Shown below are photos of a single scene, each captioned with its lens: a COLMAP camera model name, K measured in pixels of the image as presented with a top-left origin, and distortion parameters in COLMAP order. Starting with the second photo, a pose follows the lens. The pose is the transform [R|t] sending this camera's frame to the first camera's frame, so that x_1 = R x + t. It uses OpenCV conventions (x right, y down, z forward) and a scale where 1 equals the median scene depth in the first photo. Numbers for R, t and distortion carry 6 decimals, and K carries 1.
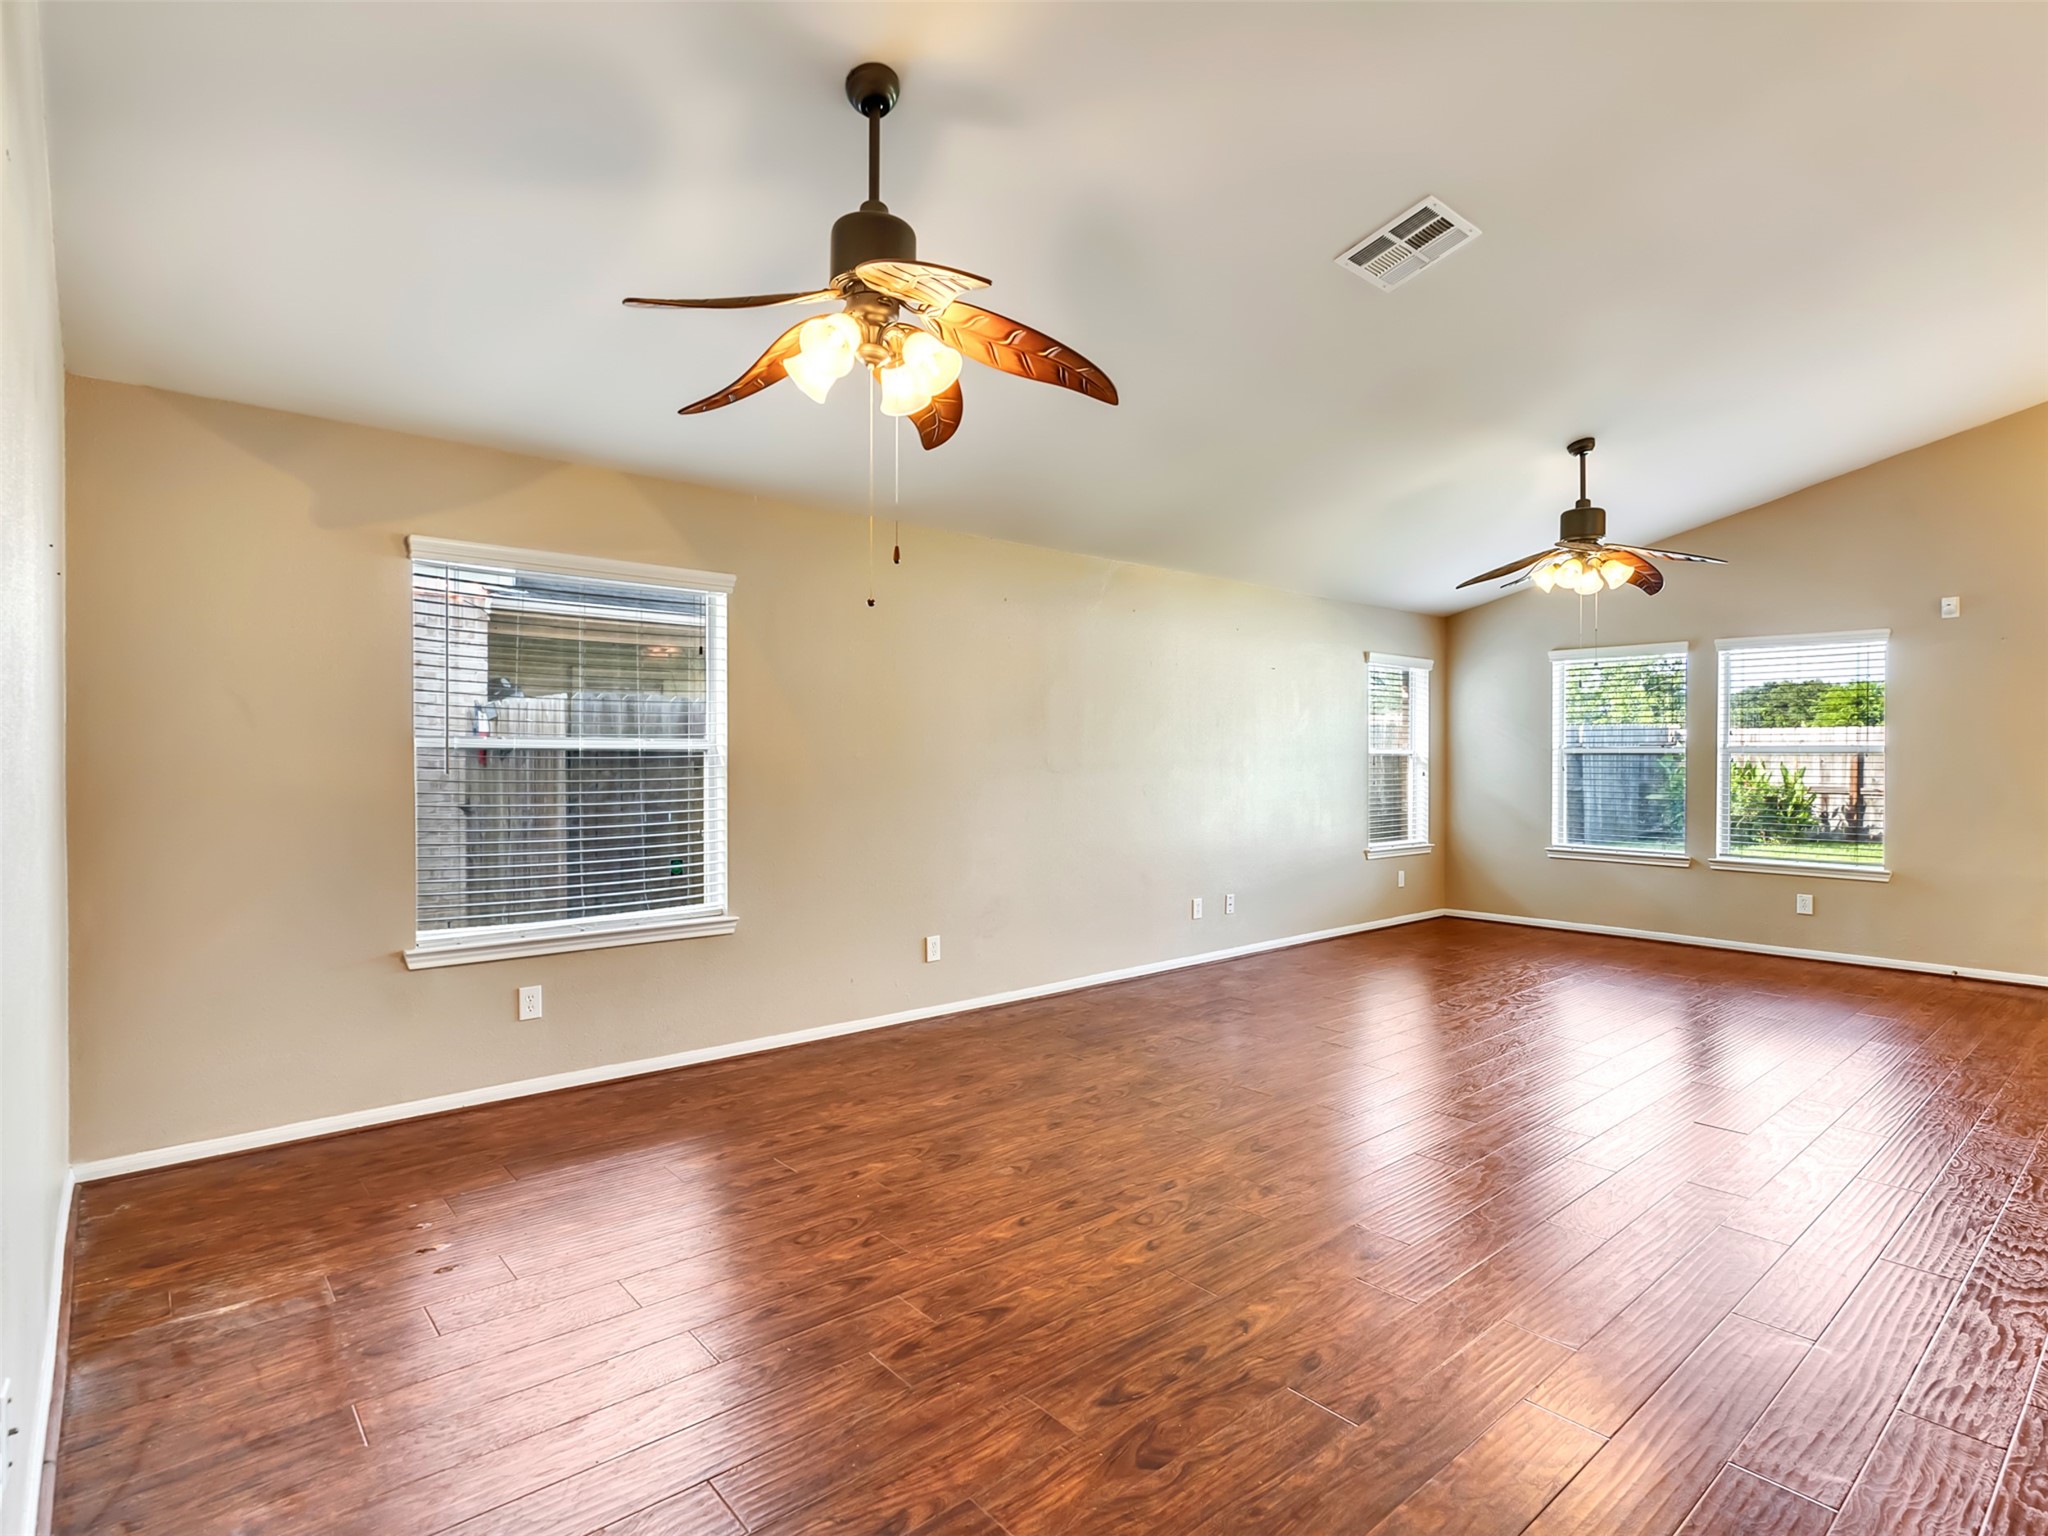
lens RADIAL K [[1051.3, 0, 1006.9], [0, 1051.3, 768.6], [0, 0, 1]] dist [-0.004917, 0.003617]
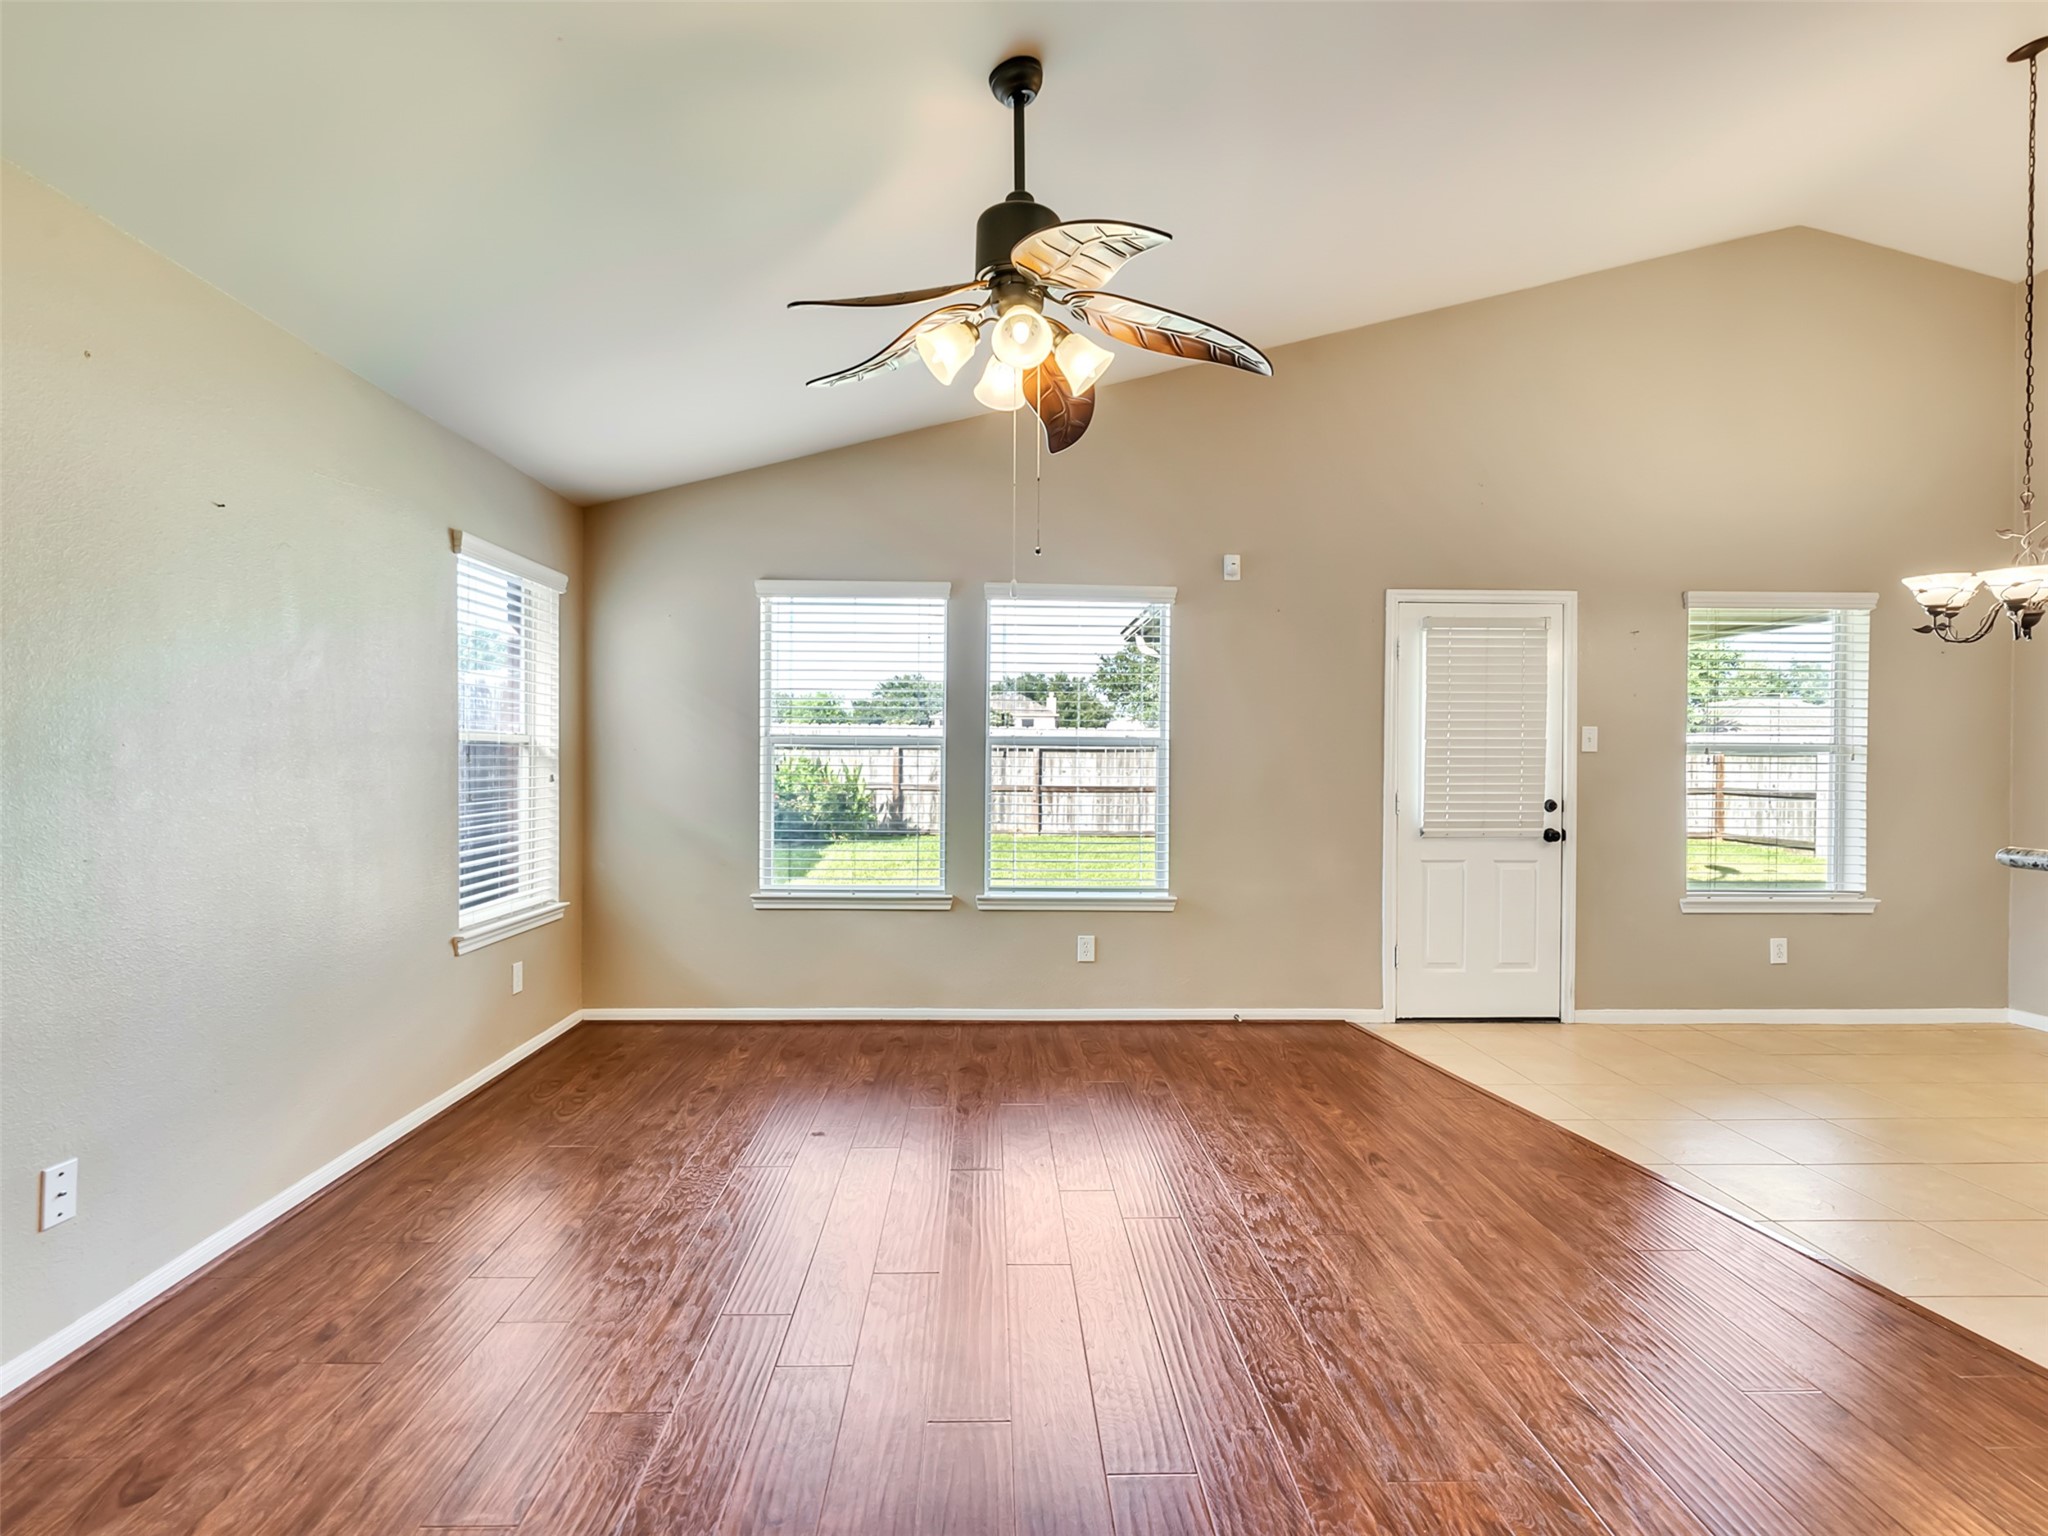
lens RADIAL K [[1051.3, 0, 1011.2], [0, 1051.3, 764.4], [0, 0, 1]] dist [-0.004917, 0.003617]
pose [[0.629717, -0.002302, 0.776821, 0.131708], [0.002709, 0.999996, 0.000768, -0.002164], [-0.776820, 0.001621, 0.629721, 0.513252]]
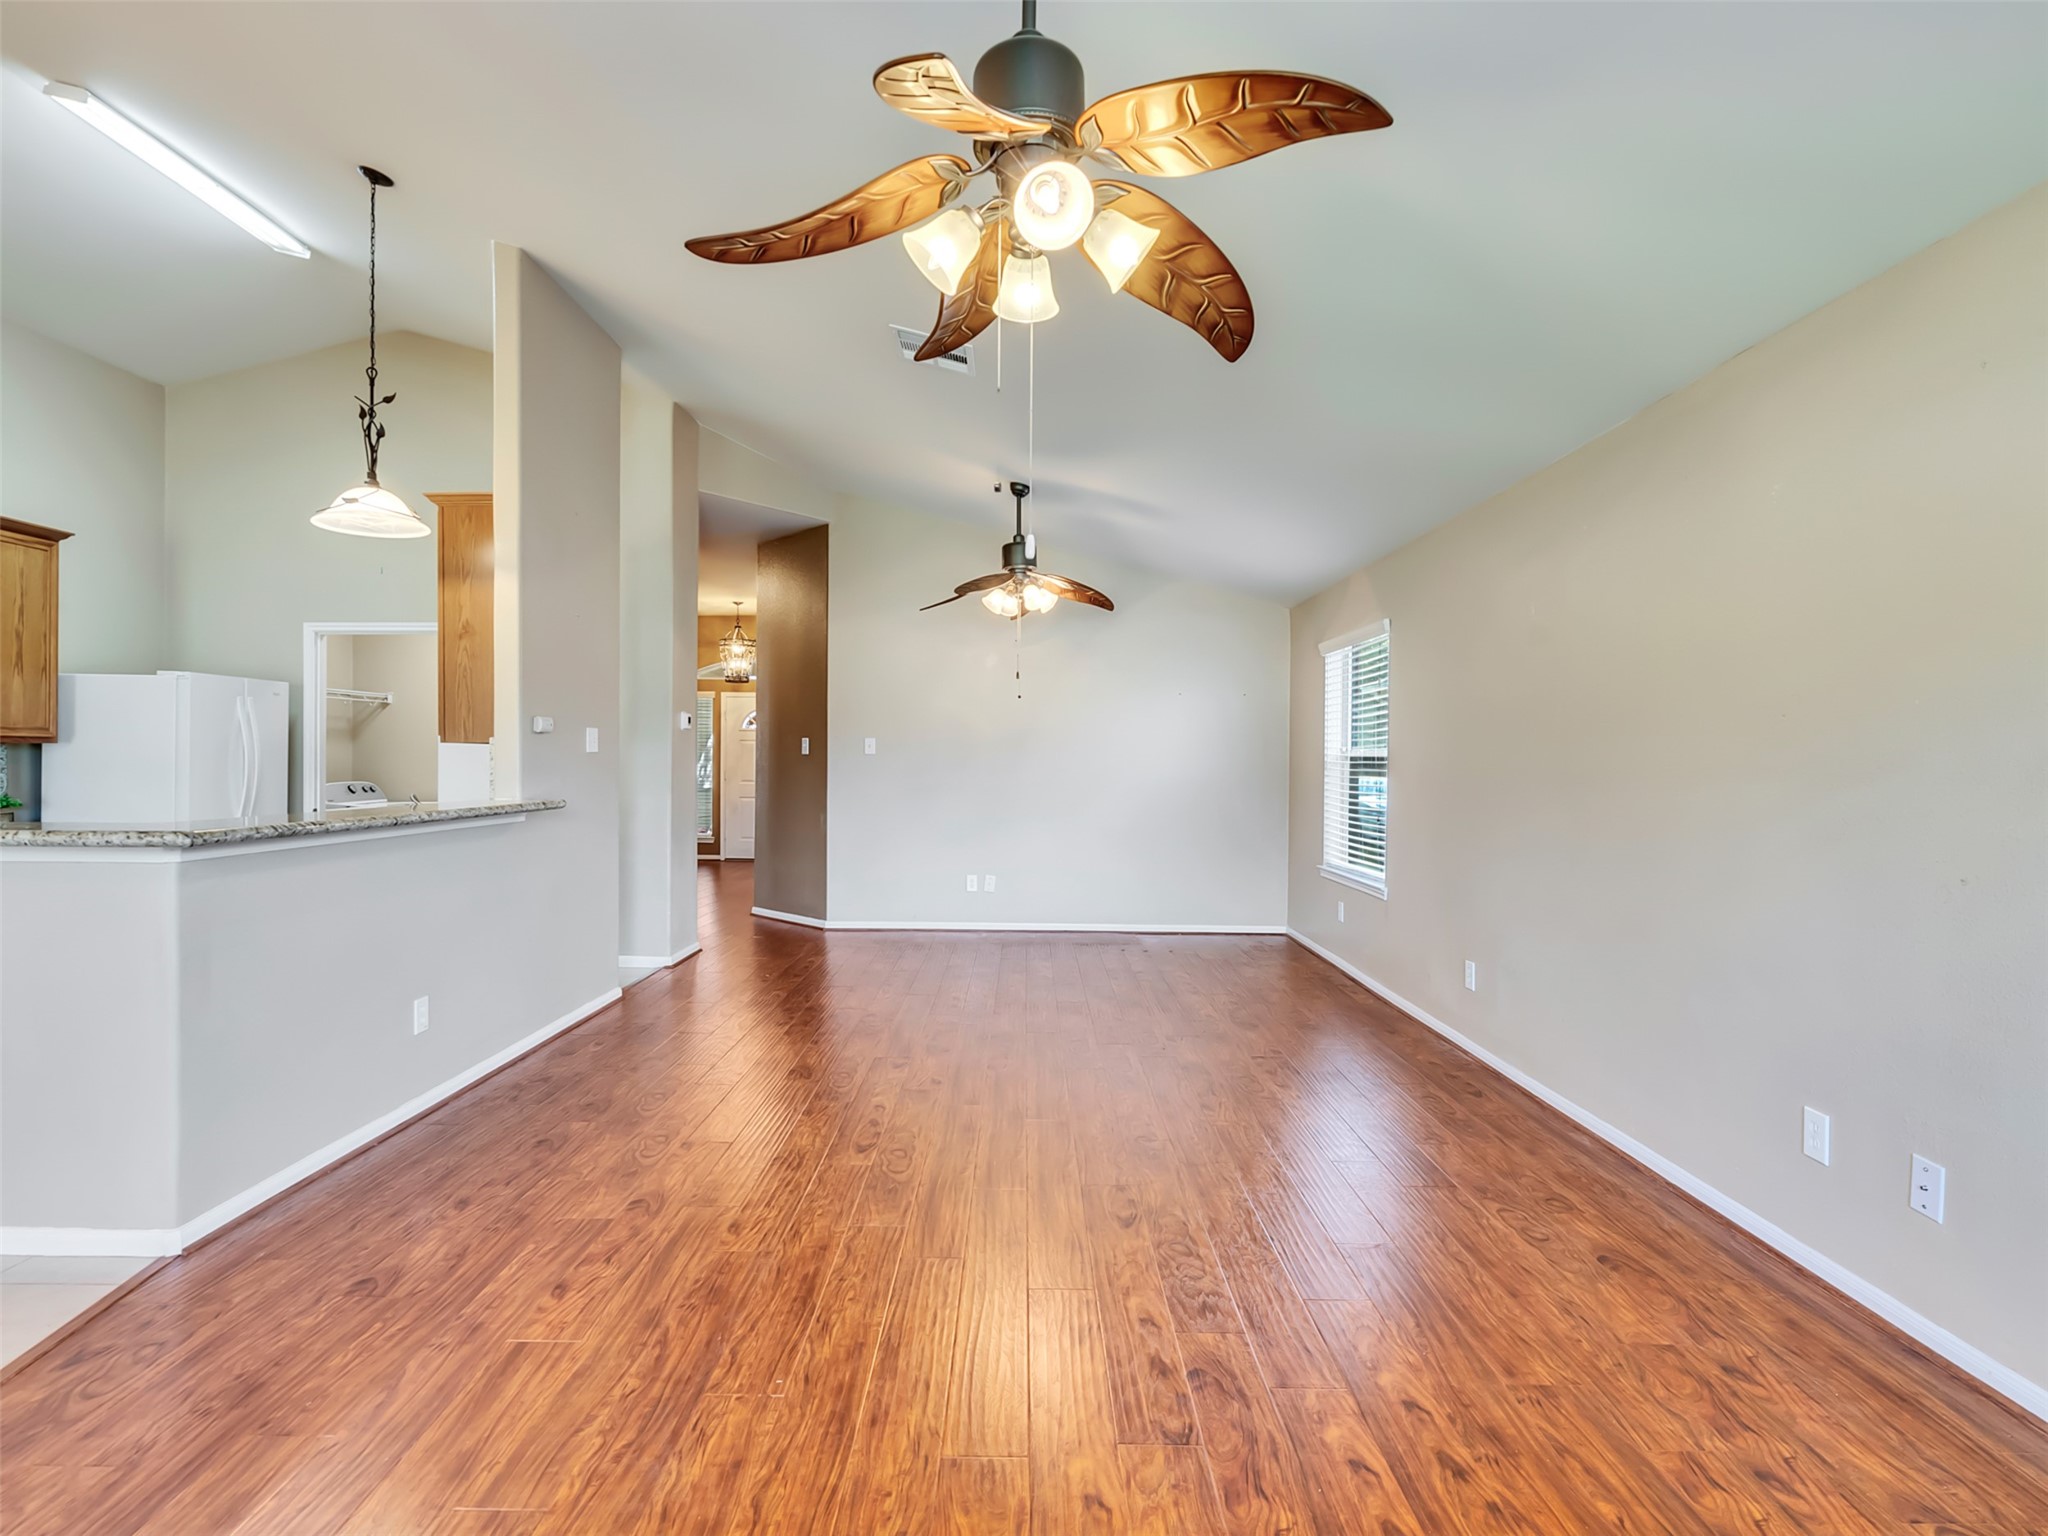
lens RADIAL K [[1051.3, 0, 1016.5], [0, 1051.3, 765.0], [0, 0, 1]] dist [-0.004917, 0.003617]
pose [[-0.651096, -0.004540, -0.758982, 0.598202], [-0.013992, 0.999884, 0.006022, -0.005778], [0.758866, 0.014541, -0.651084, 0.896480]]
